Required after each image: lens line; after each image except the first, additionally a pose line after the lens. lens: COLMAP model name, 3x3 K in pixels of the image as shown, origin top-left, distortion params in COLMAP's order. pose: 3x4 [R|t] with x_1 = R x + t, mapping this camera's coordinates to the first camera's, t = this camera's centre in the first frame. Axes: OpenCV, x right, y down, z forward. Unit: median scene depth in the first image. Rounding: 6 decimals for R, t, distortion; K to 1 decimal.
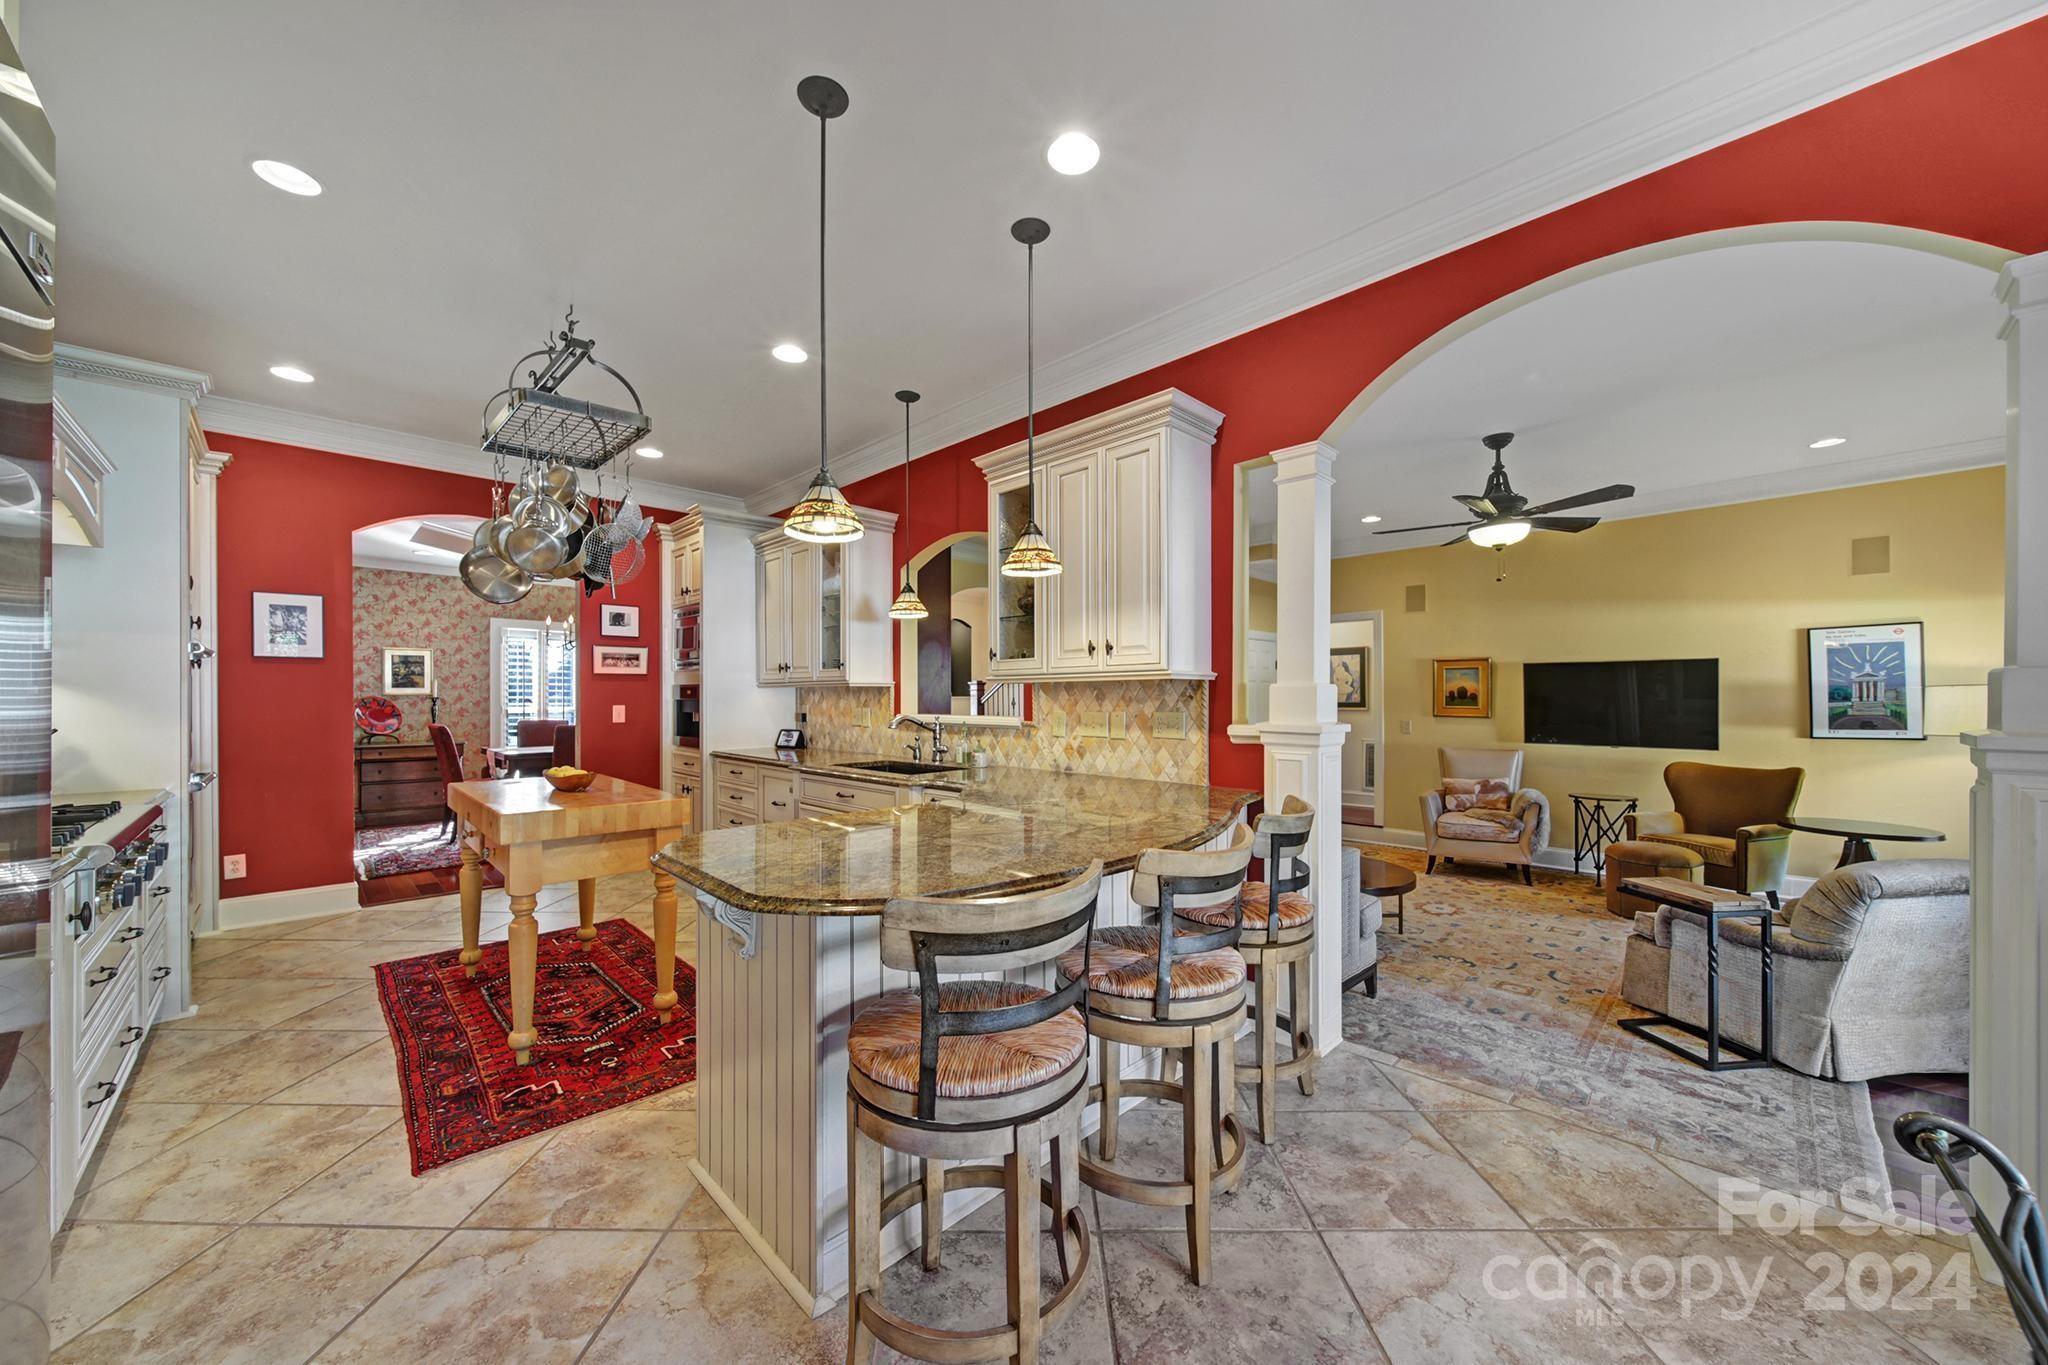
lens RADIAL K [[728.6, 0, 1025.4], [0, 728.6, 695.8], [0, 0, 1]] dist [0.000991, -0.000623]
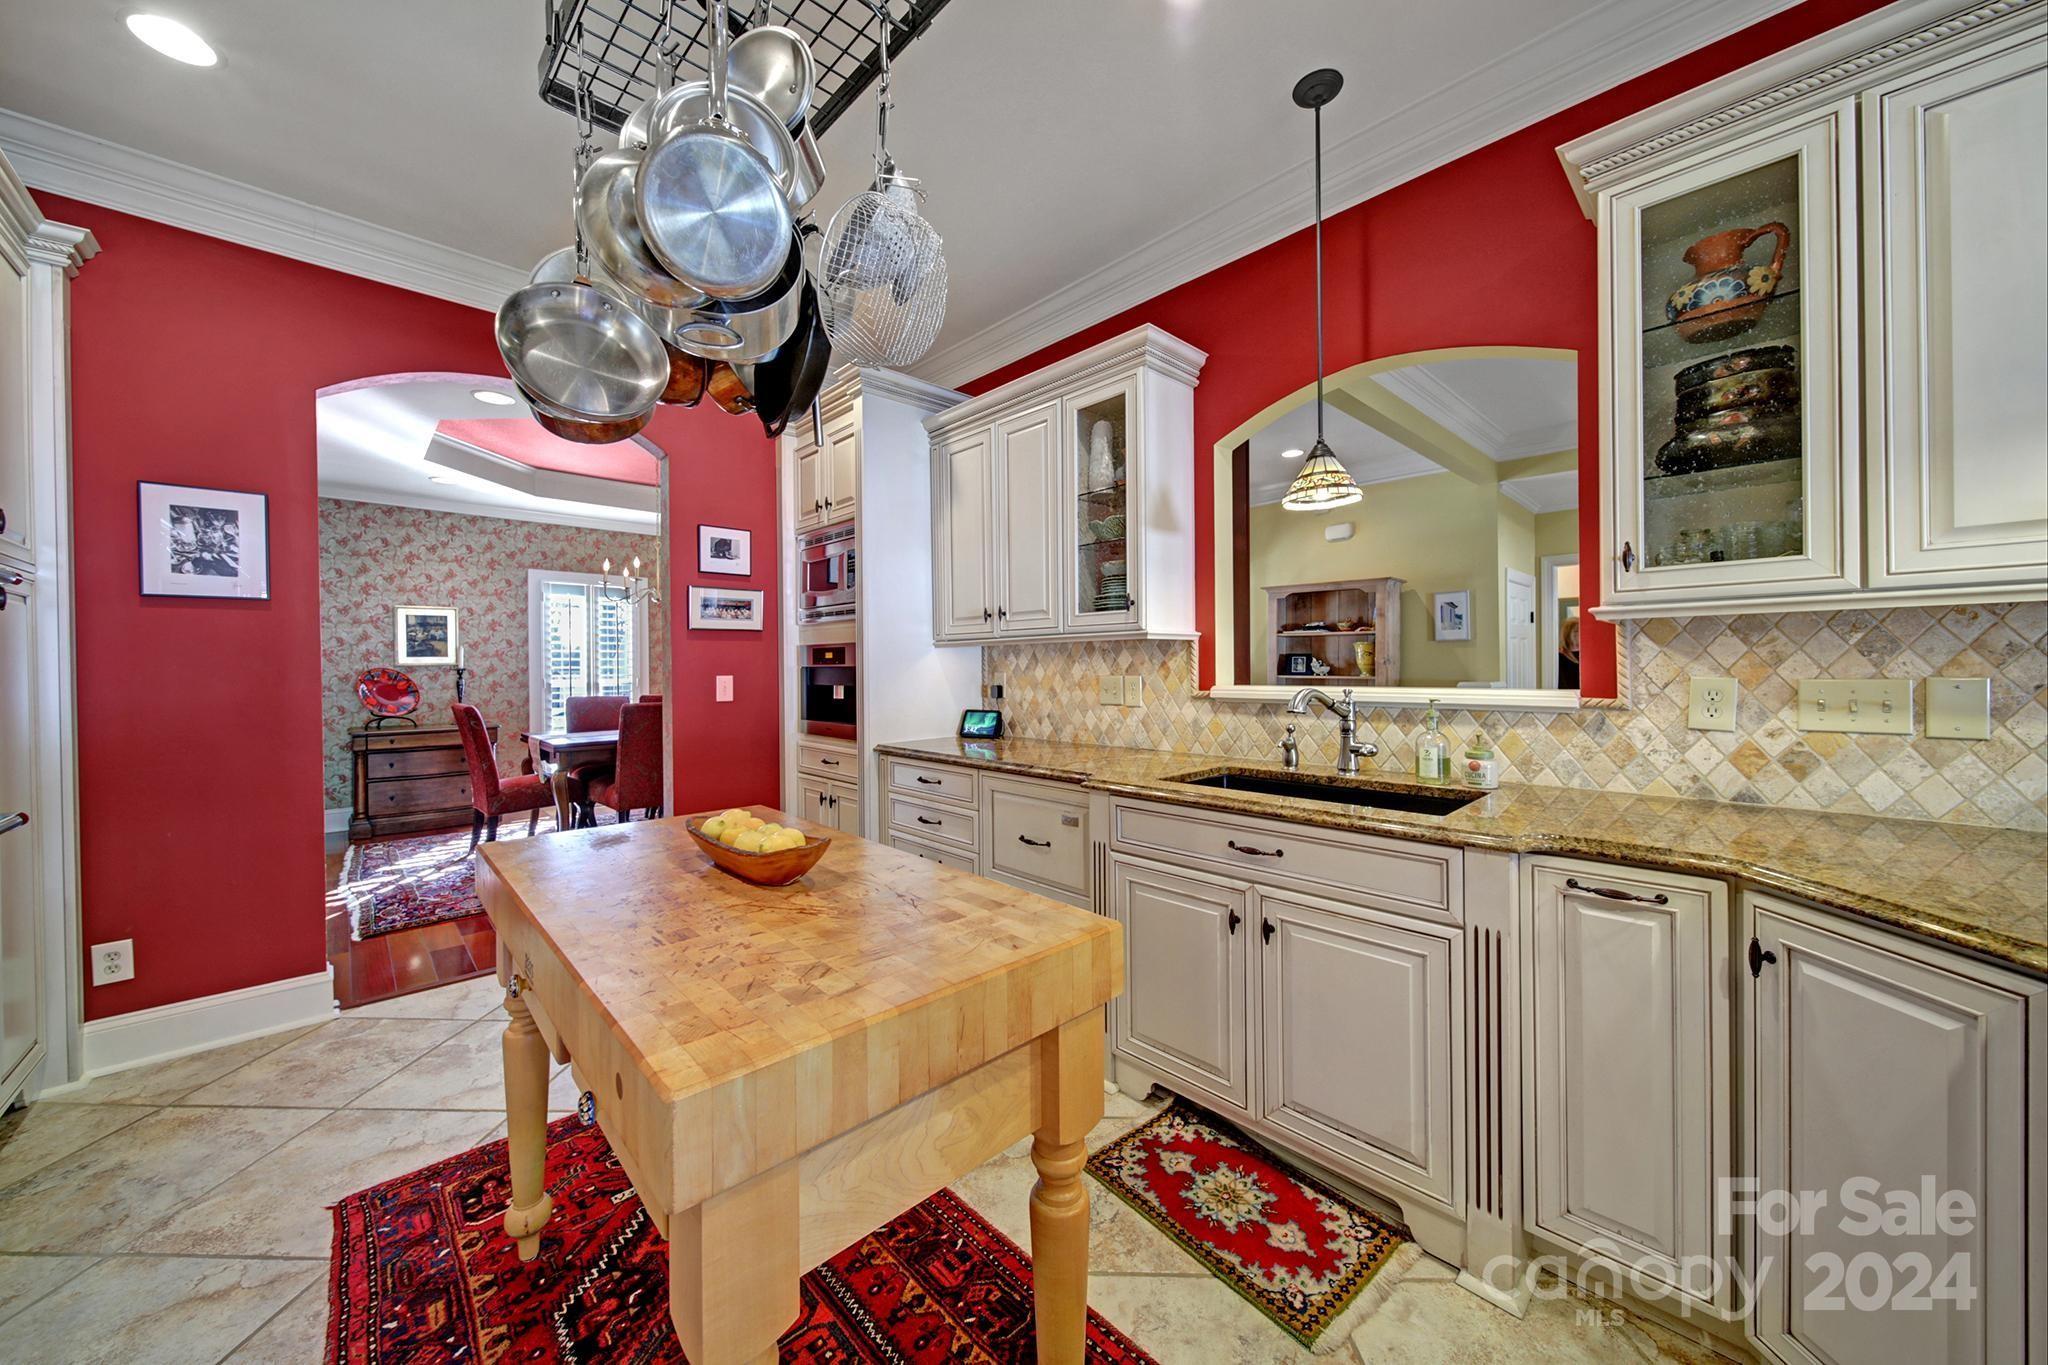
lens RADIAL K [[728.6, 0, 1032.9], [0, 728.6, 669.4], [0, 0, 1]] dist [0.000991, -0.000623]
pose [[0.999767, -0.008547, -0.019832, -0.264314], [0.008667, 0.999945, 0.005948, 0.005737], [0.019781, -0.006118, 0.999786, 0.336383]]
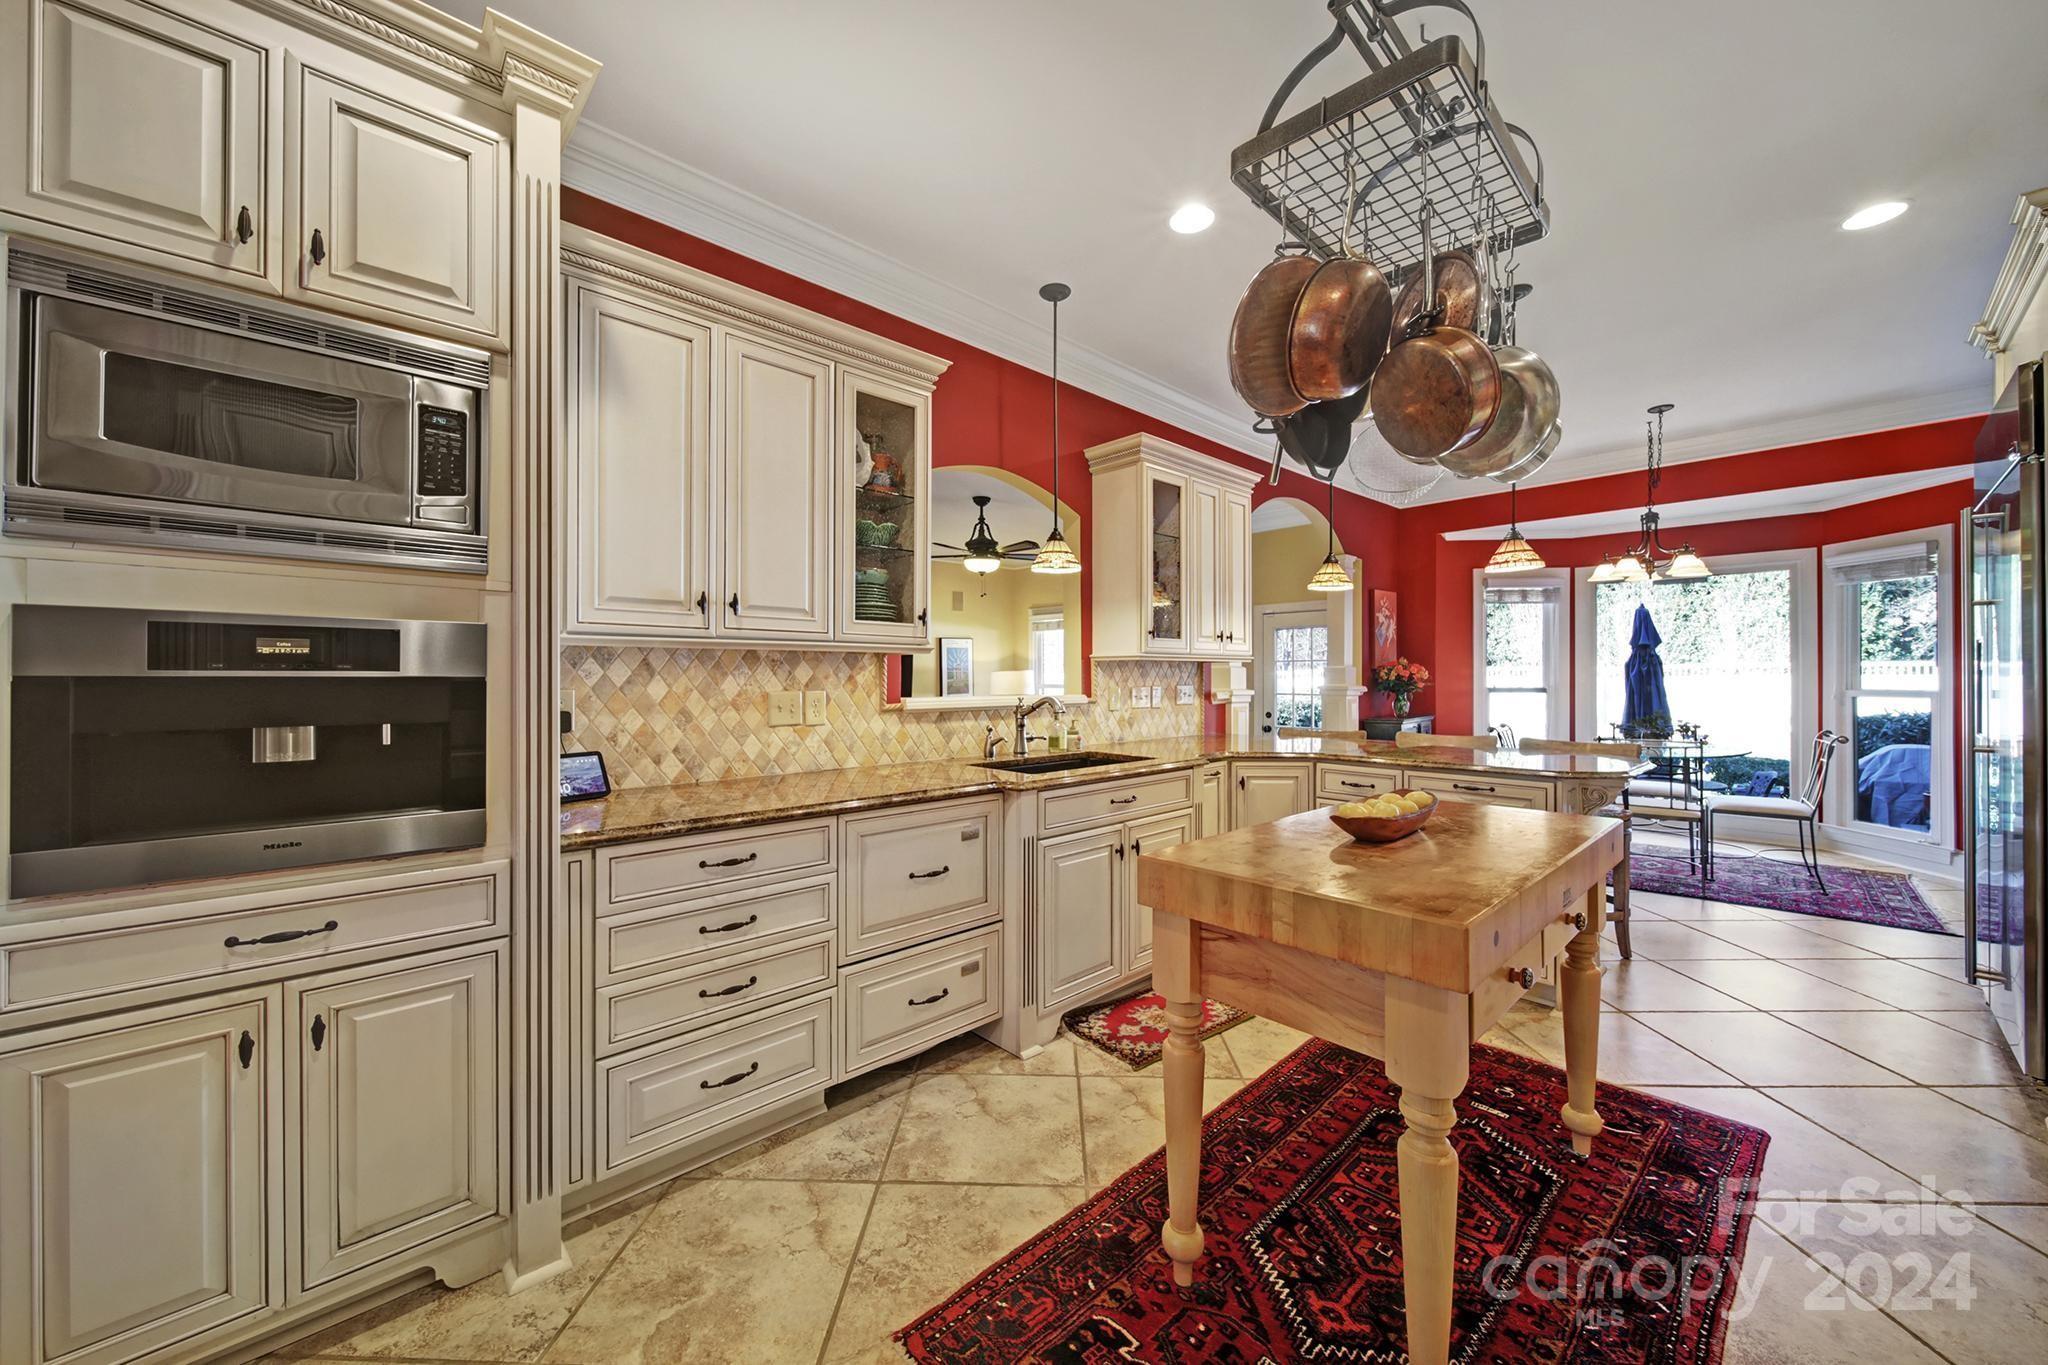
lens RADIAL K [[728.6, 0, 1022.5], [0, 728.6, 676.9], [0, 0, 1]] dist [0.000991, -0.000623]
pose [[0.040210, 0.000282, 0.999191, -0.690381], [-0.002919, 0.999996, -0.000165, 0.004604], [-0.999187, -0.002910, 0.040211, 0.728241]]
